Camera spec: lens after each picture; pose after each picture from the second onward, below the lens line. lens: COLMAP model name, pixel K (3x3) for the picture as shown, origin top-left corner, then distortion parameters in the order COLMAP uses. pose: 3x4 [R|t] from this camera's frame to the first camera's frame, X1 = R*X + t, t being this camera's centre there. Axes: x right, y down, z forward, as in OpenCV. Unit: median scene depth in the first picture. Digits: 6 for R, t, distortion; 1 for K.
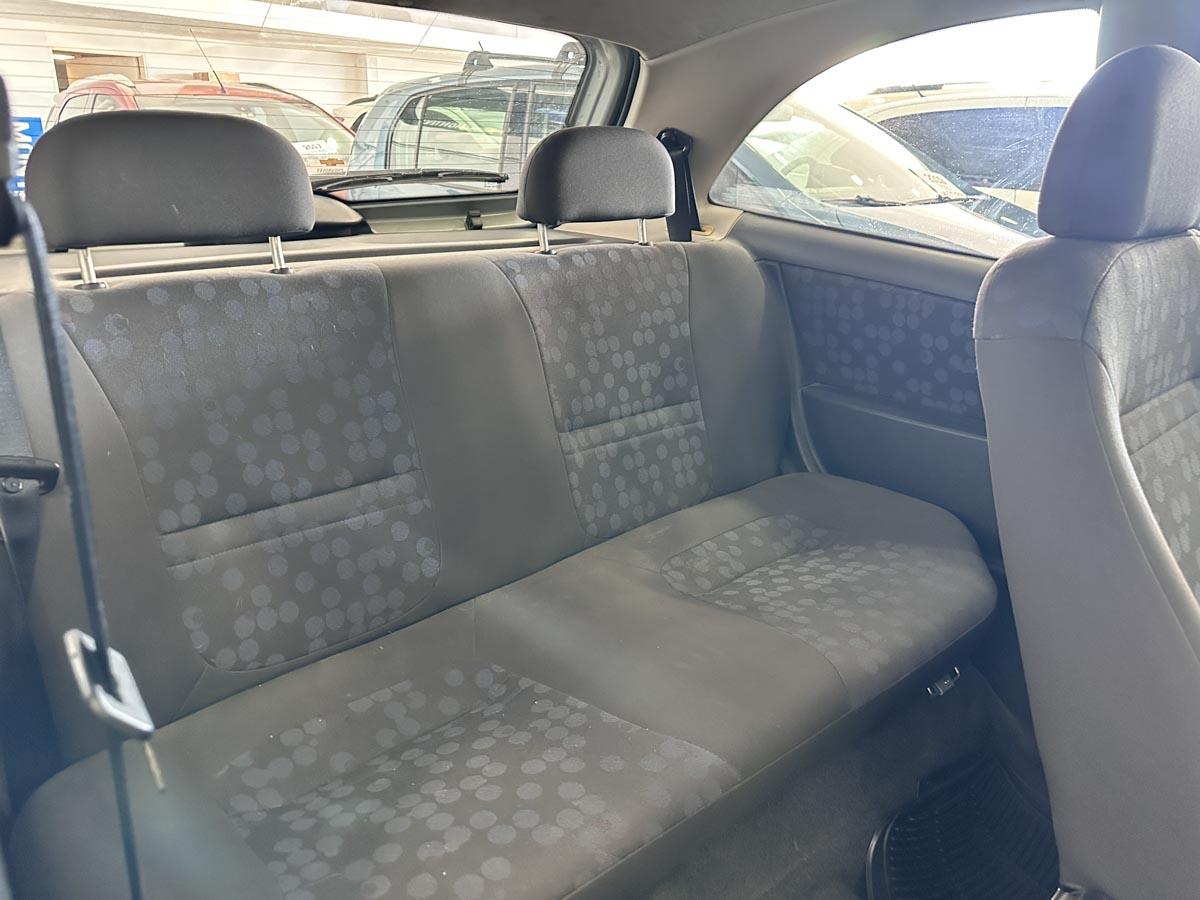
lens RADIAL K [[845.1, 0, 602.7], [0, 845.1, 448.1], [0, 0, 1]] dist [0.094750, -0.108391]
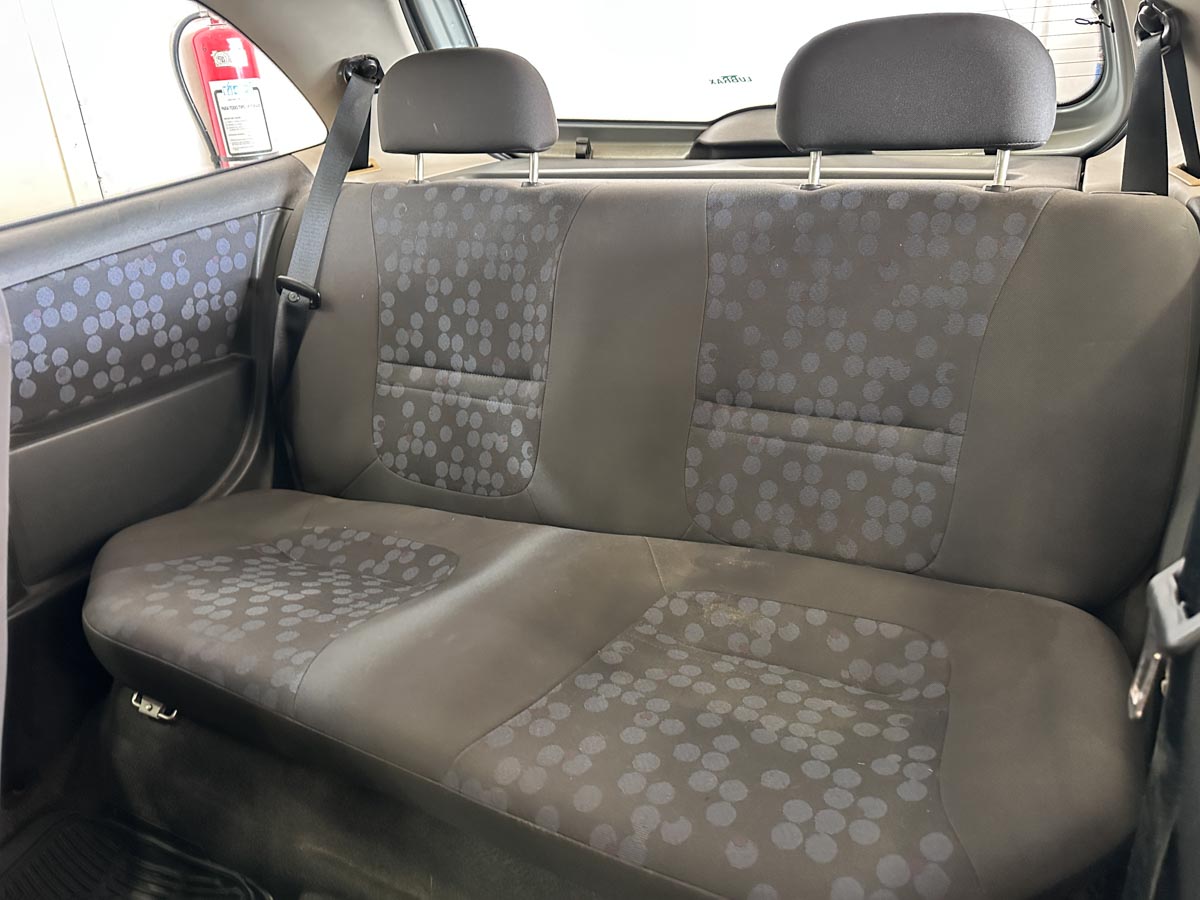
lens RADIAL K [[845.1, 0, 602.7], [0, 845.1, 448.1], [0, 0, 1]] dist [0.094750, -0.108391]
pose [[0.356729, 0.347896, -0.867014, 0.782027], [-0.250149, 0.929755, 0.270148, -0.208279], [0.900094, 0.120513, 0.418696, 0.636111]]
